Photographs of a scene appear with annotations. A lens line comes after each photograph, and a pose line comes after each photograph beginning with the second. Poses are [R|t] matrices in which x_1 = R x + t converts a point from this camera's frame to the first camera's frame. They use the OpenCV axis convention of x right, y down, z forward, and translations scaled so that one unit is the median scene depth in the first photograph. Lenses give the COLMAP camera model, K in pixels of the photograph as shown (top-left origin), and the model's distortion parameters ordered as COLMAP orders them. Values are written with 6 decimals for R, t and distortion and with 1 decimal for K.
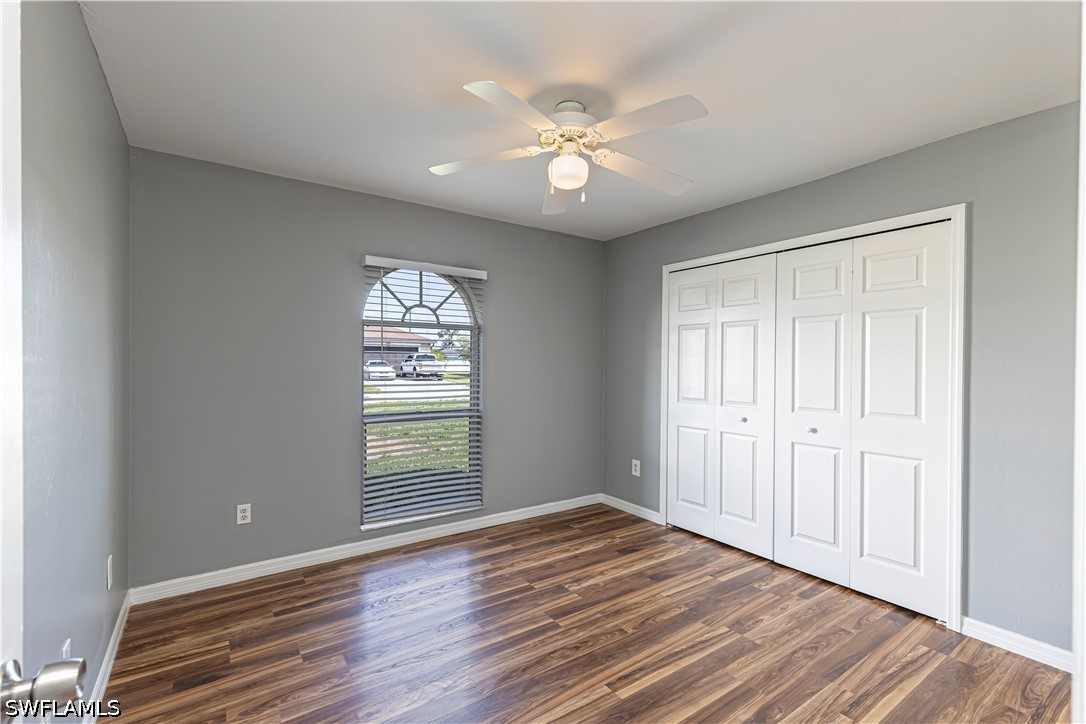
lens RADIAL K [[500.6, 0, 552.7], [0, 500.6, 364.0], [0, 0, 1]] dist [0.015655, -0.001296]
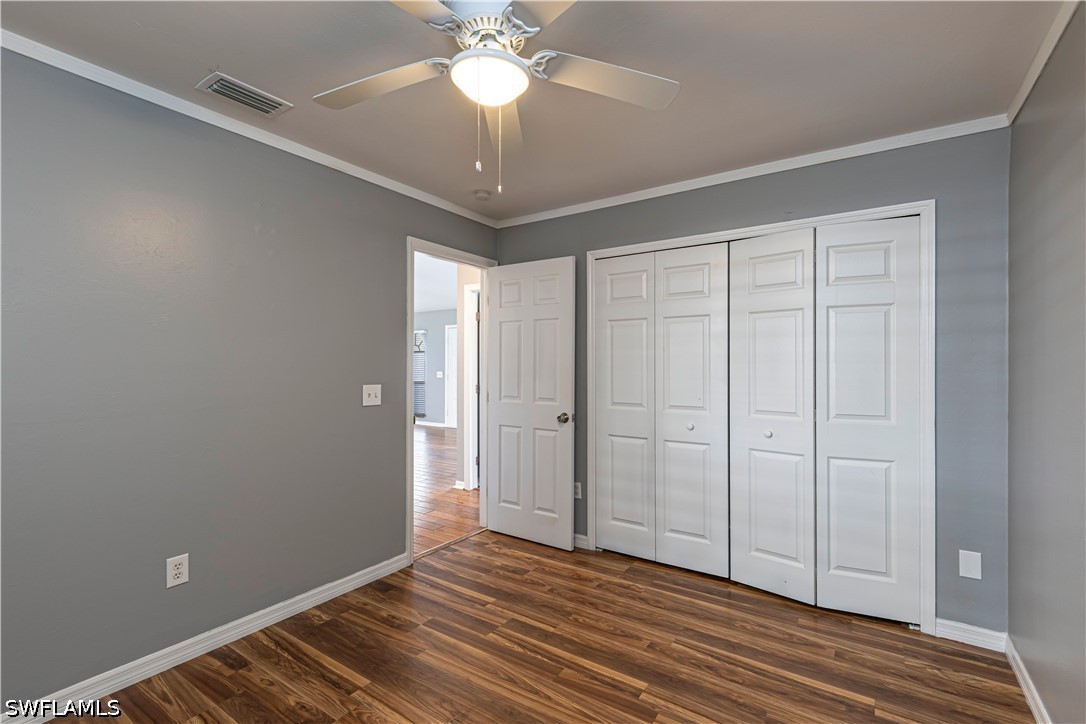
lens RADIAL K [[495.3, 0, 540.0], [0, 495.3, 366.4], [0, 0, 1]] dist [0.004553, 0.001222]
pose [[0.939854, -0.009041, 0.341455, -0.223435], [0.007274, 0.999953, 0.006454, -0.004207], [-0.341498, -0.003582, 0.939876, 0.325432]]
